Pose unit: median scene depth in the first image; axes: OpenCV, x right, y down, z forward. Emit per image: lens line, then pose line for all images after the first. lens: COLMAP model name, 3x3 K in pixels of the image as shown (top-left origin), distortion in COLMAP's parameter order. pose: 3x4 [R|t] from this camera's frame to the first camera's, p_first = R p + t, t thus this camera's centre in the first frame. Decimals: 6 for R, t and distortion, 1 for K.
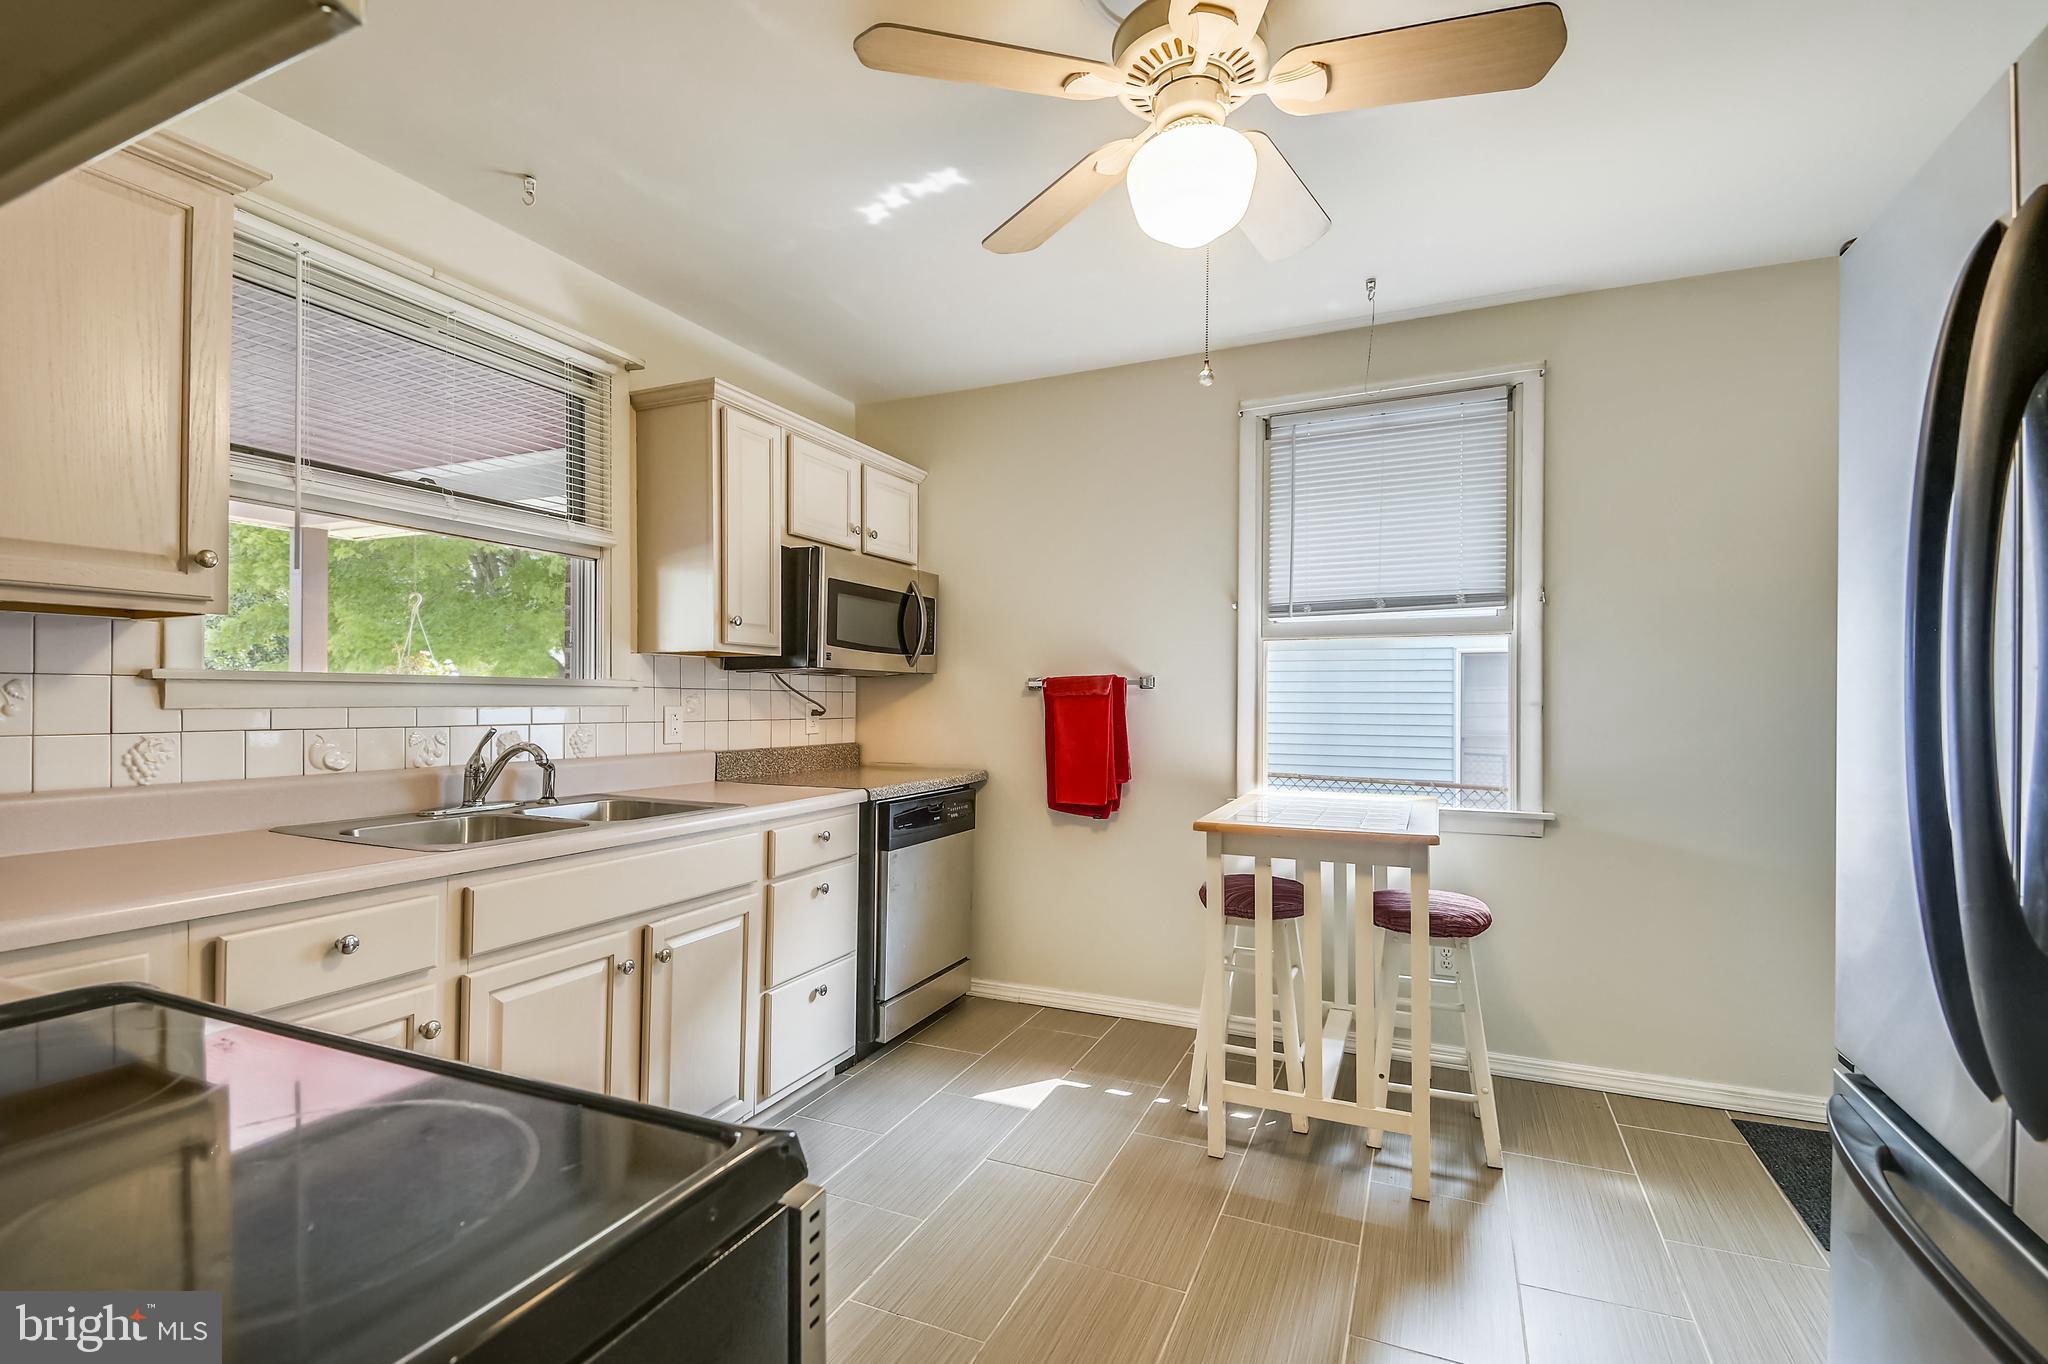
lens RADIAL K [[918.7, 0, 1034.4], [0, 918.7, 694.9], [0, 0, 1]] dist [0.001567, -0.000816]
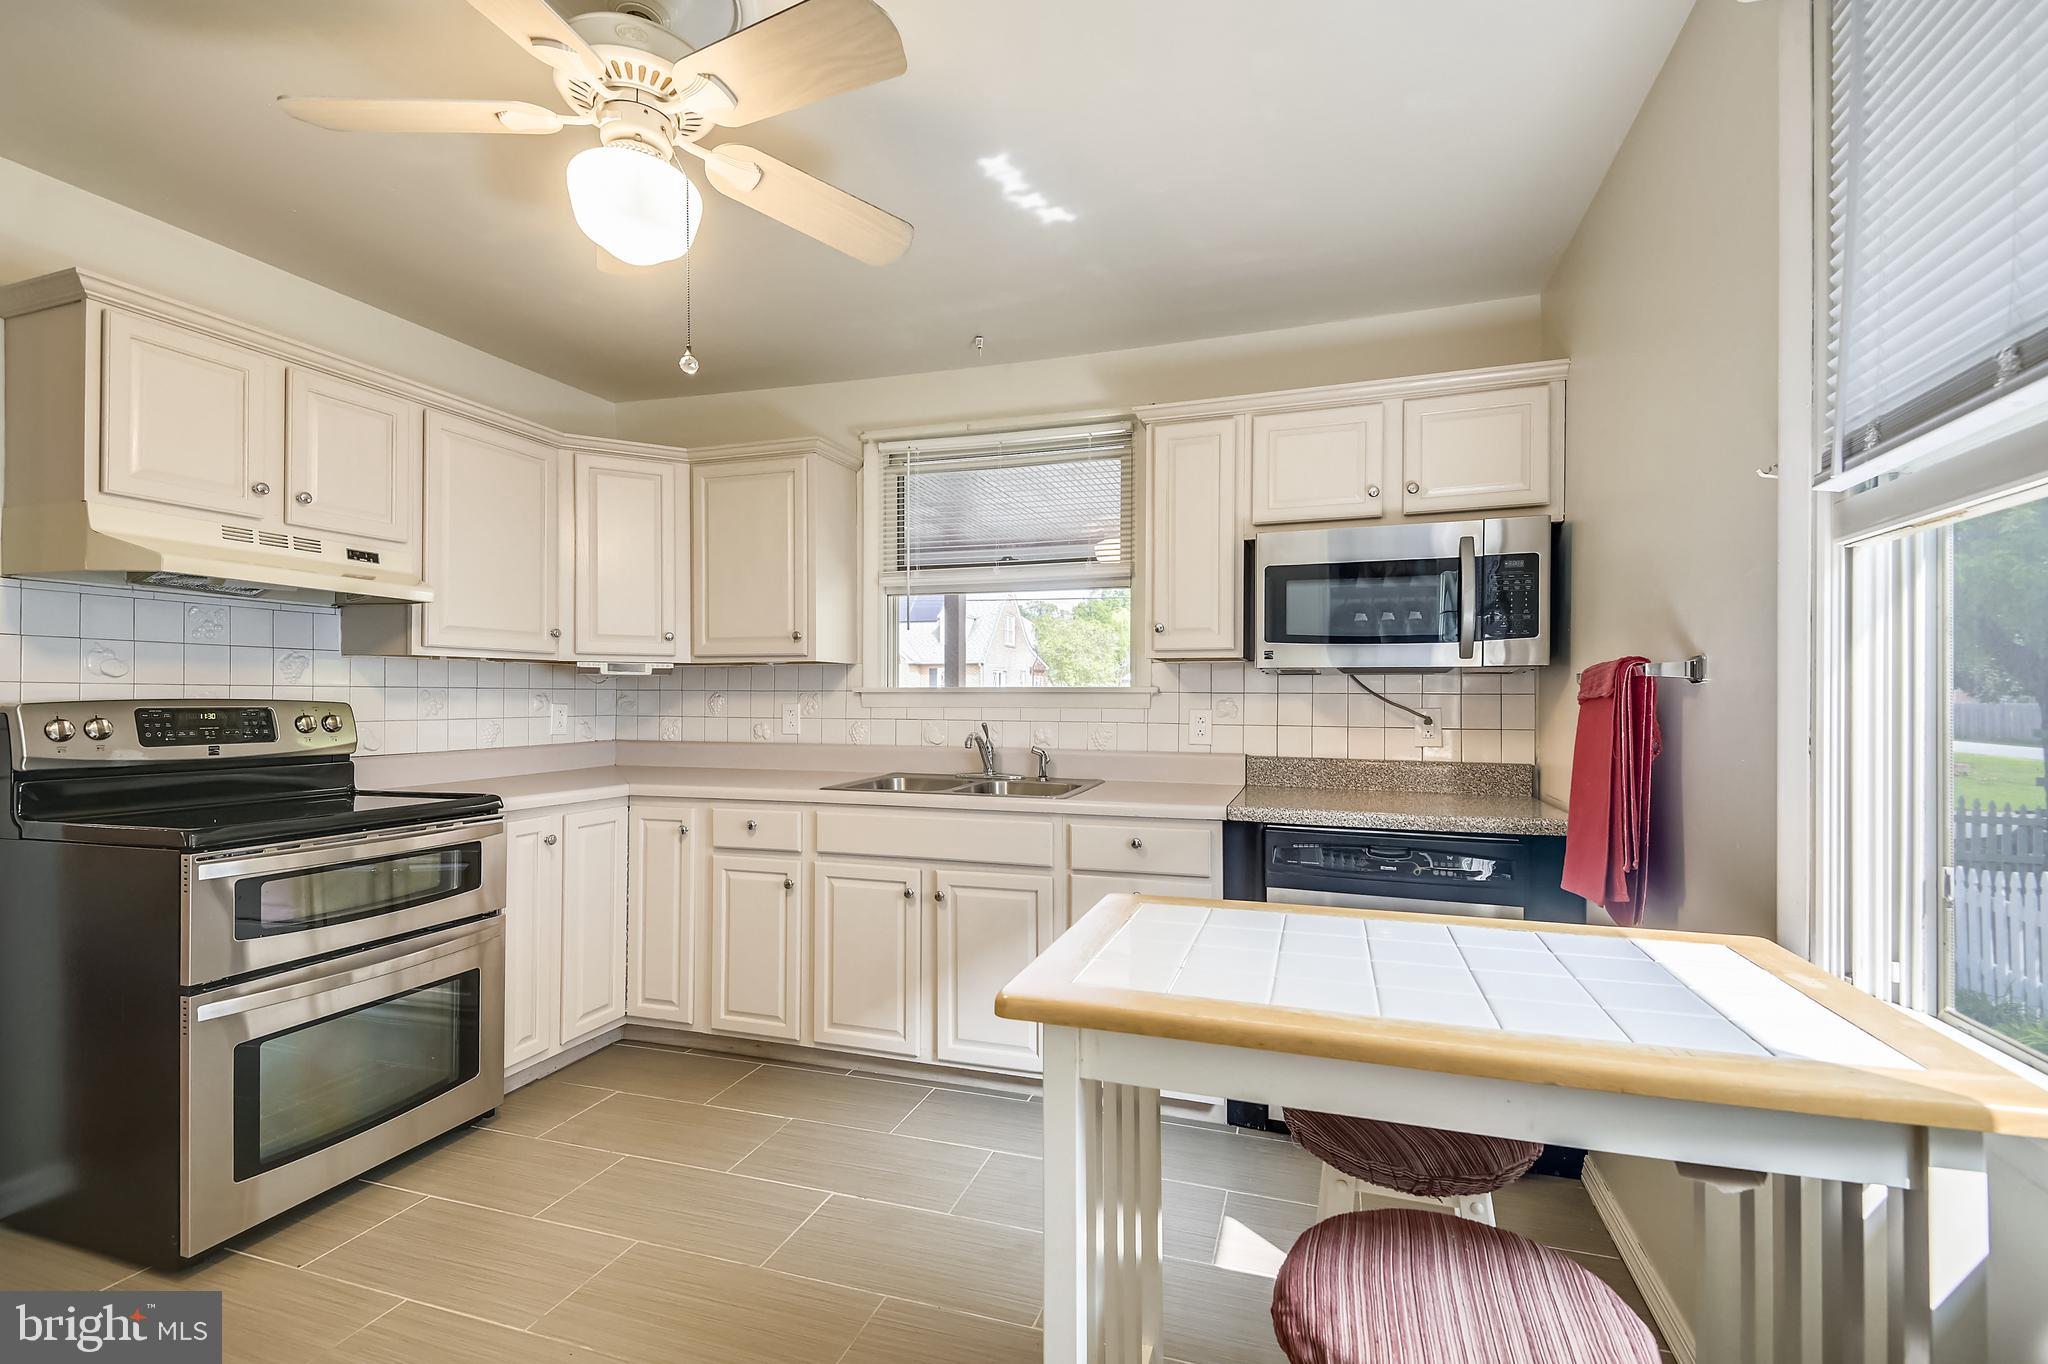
lens RADIAL K [[918.7, 0, 1030.4], [0, 918.7, 689.4], [0, 0, 1]] dist [0.001567, -0.000816]
pose [[0.080978, -0.012436, -0.996638, 0.271307], [0.002905, 0.999921, -0.012241, 0.000475], [0.996712, -0.001904, 0.081008, 0.298733]]
